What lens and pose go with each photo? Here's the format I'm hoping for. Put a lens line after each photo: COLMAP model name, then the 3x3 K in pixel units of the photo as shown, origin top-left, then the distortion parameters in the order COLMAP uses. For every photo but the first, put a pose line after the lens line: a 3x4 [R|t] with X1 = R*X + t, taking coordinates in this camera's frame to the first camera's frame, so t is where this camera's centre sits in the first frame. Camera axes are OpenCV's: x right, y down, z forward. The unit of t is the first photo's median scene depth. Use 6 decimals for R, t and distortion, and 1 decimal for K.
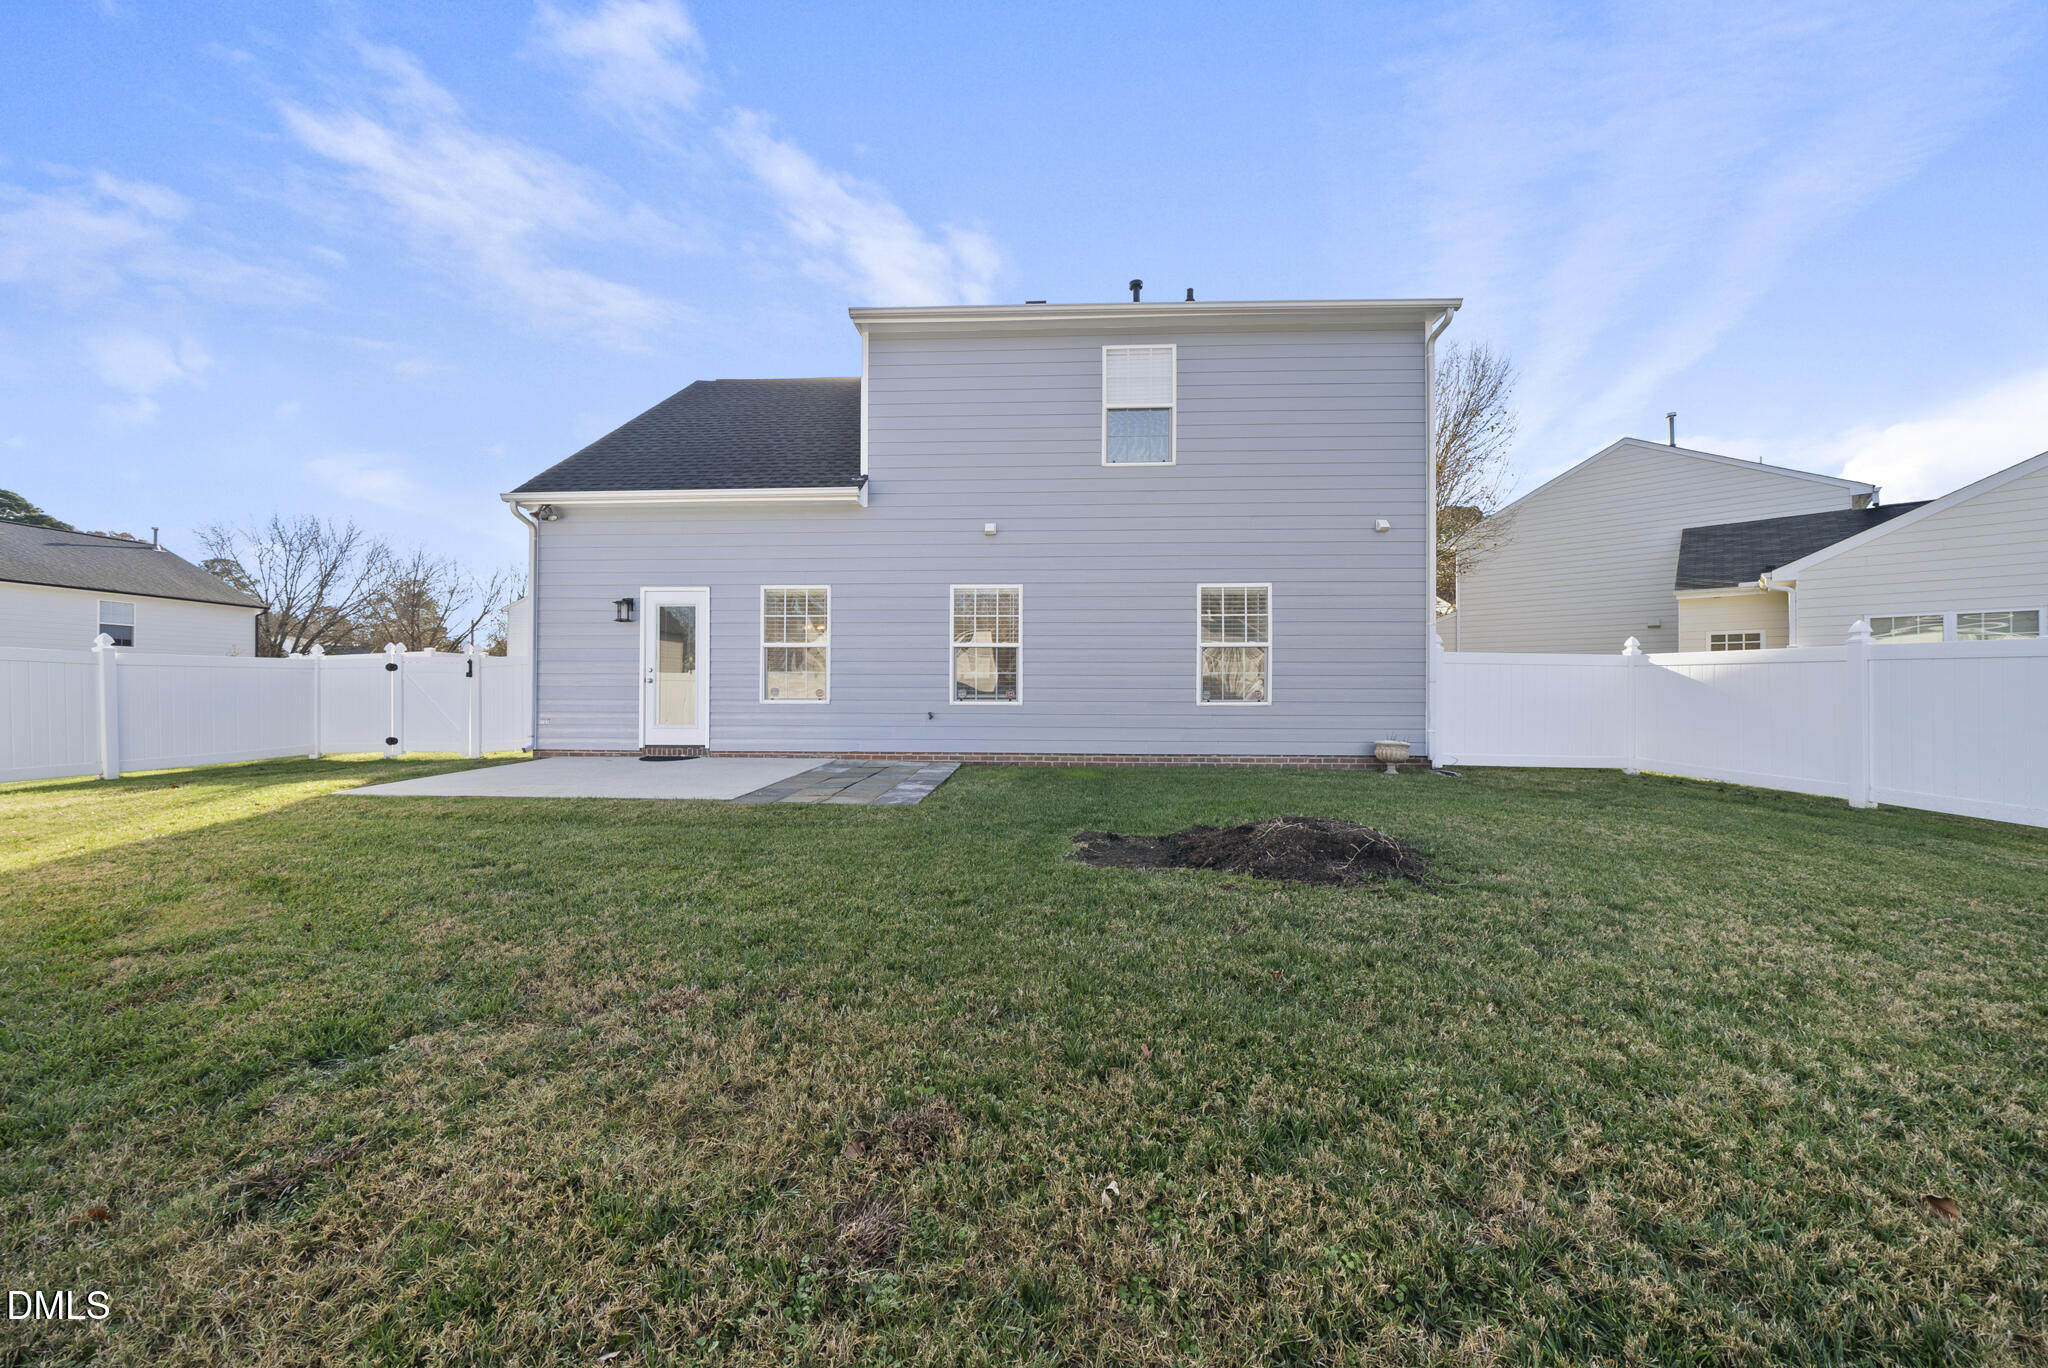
lens RADIAL K [[707.7, 0, 1017.5], [0, 707.7, 685.2], [0, 0, 1]] dist [-0.000569, -0.000055]
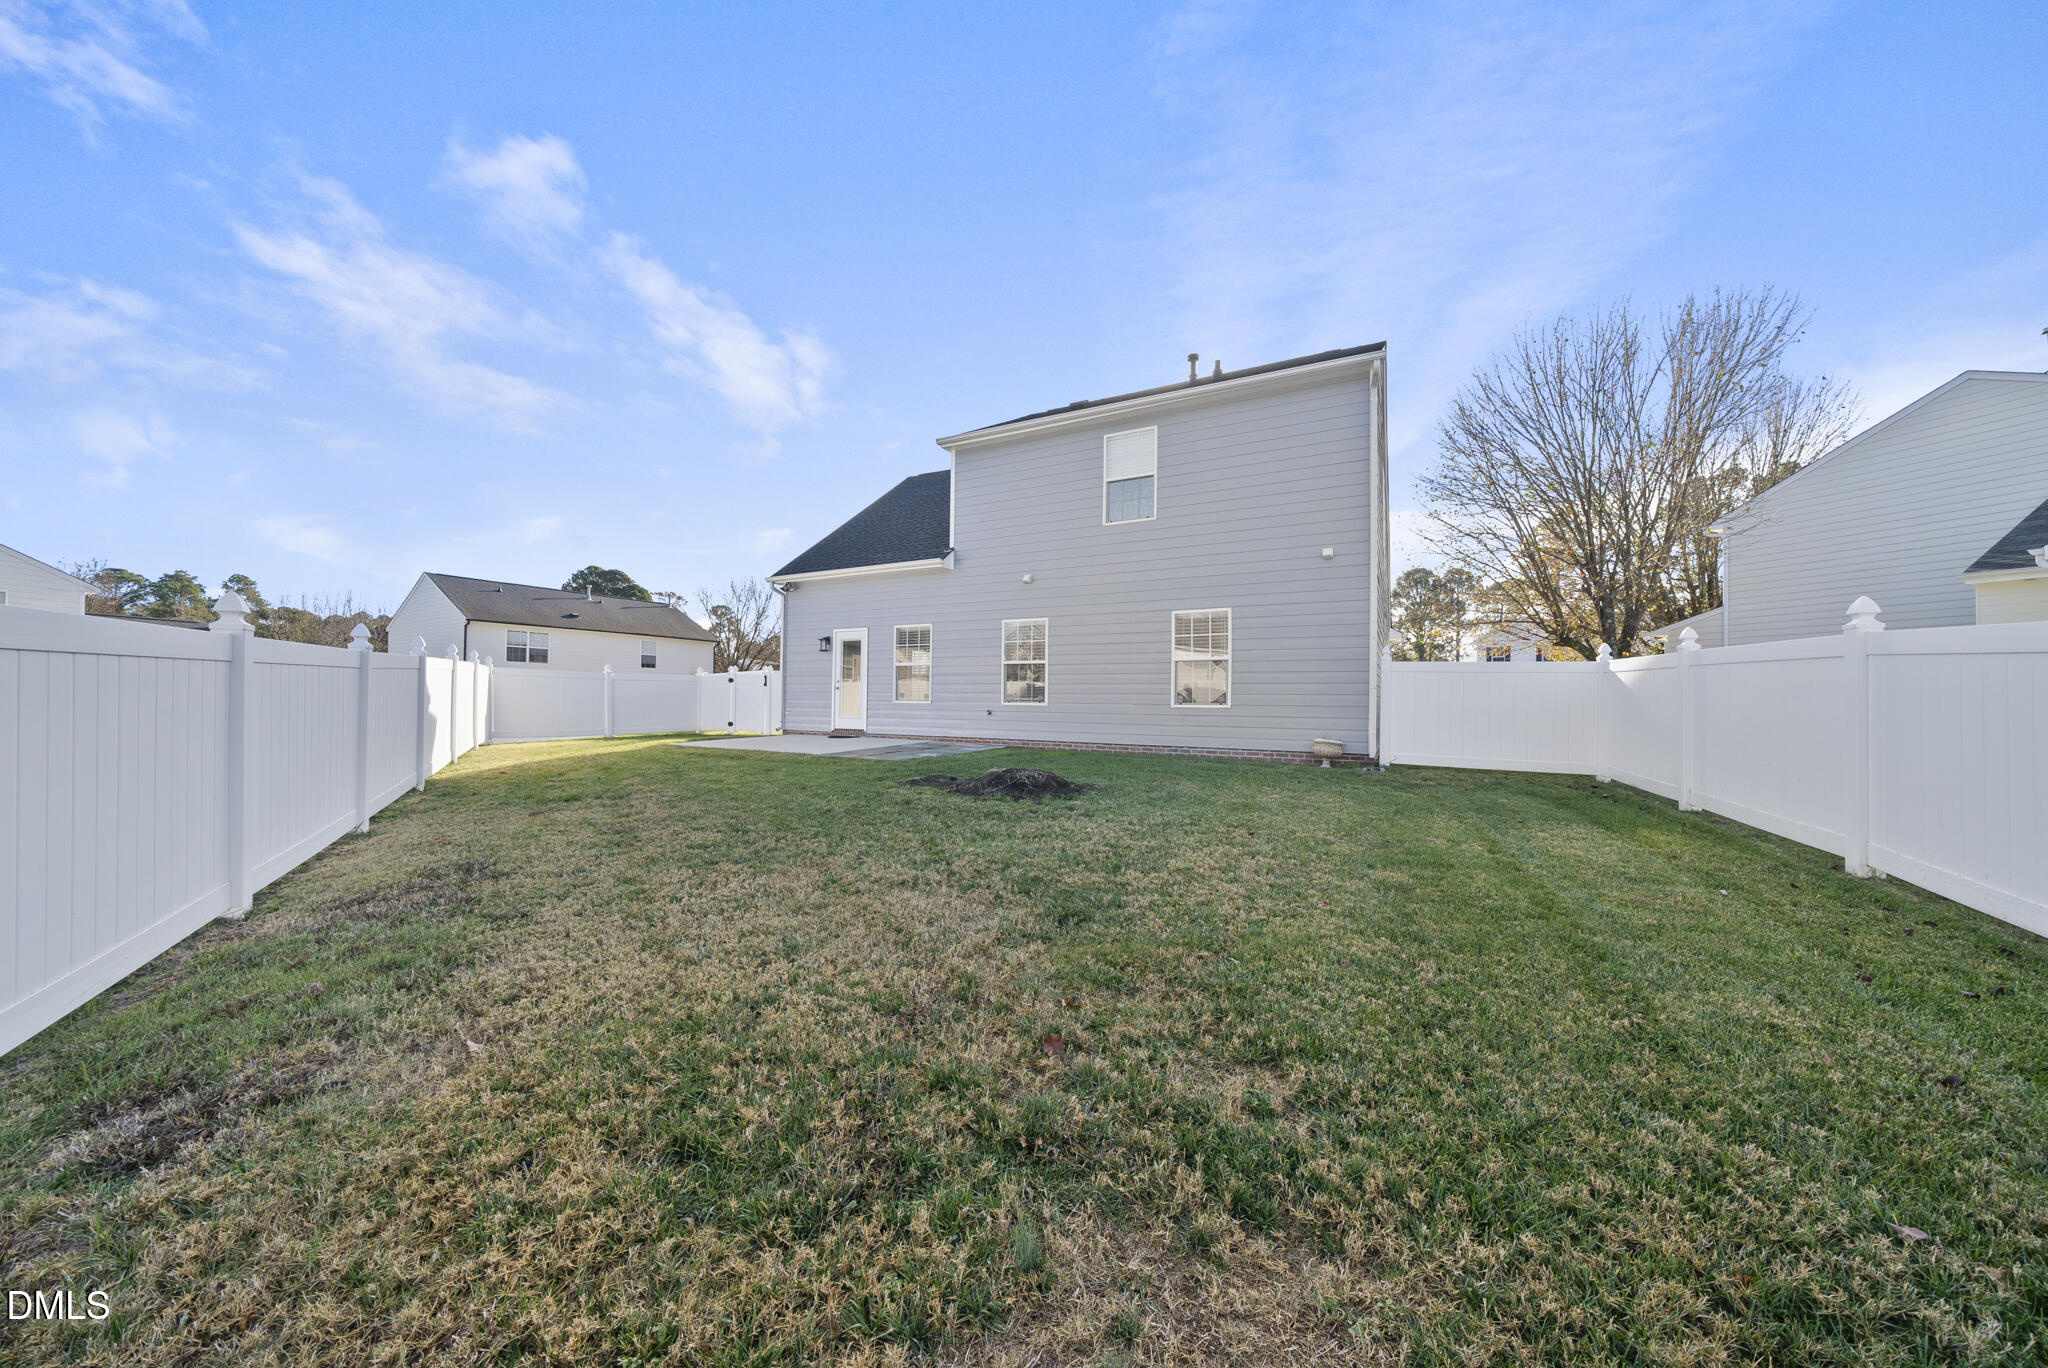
lens RADIAL K [[707.7, 0, 1017.5], [0, 707.7, 685.2], [0, 0, 1]] dist [-0.000569, -0.000055]
pose [[0.897827, -0.002159, -0.440343, 0.552036], [-0.004544, 0.999889, -0.014169, 0.008134], [0.440325, 0.014722, 0.897718, -0.252806]]
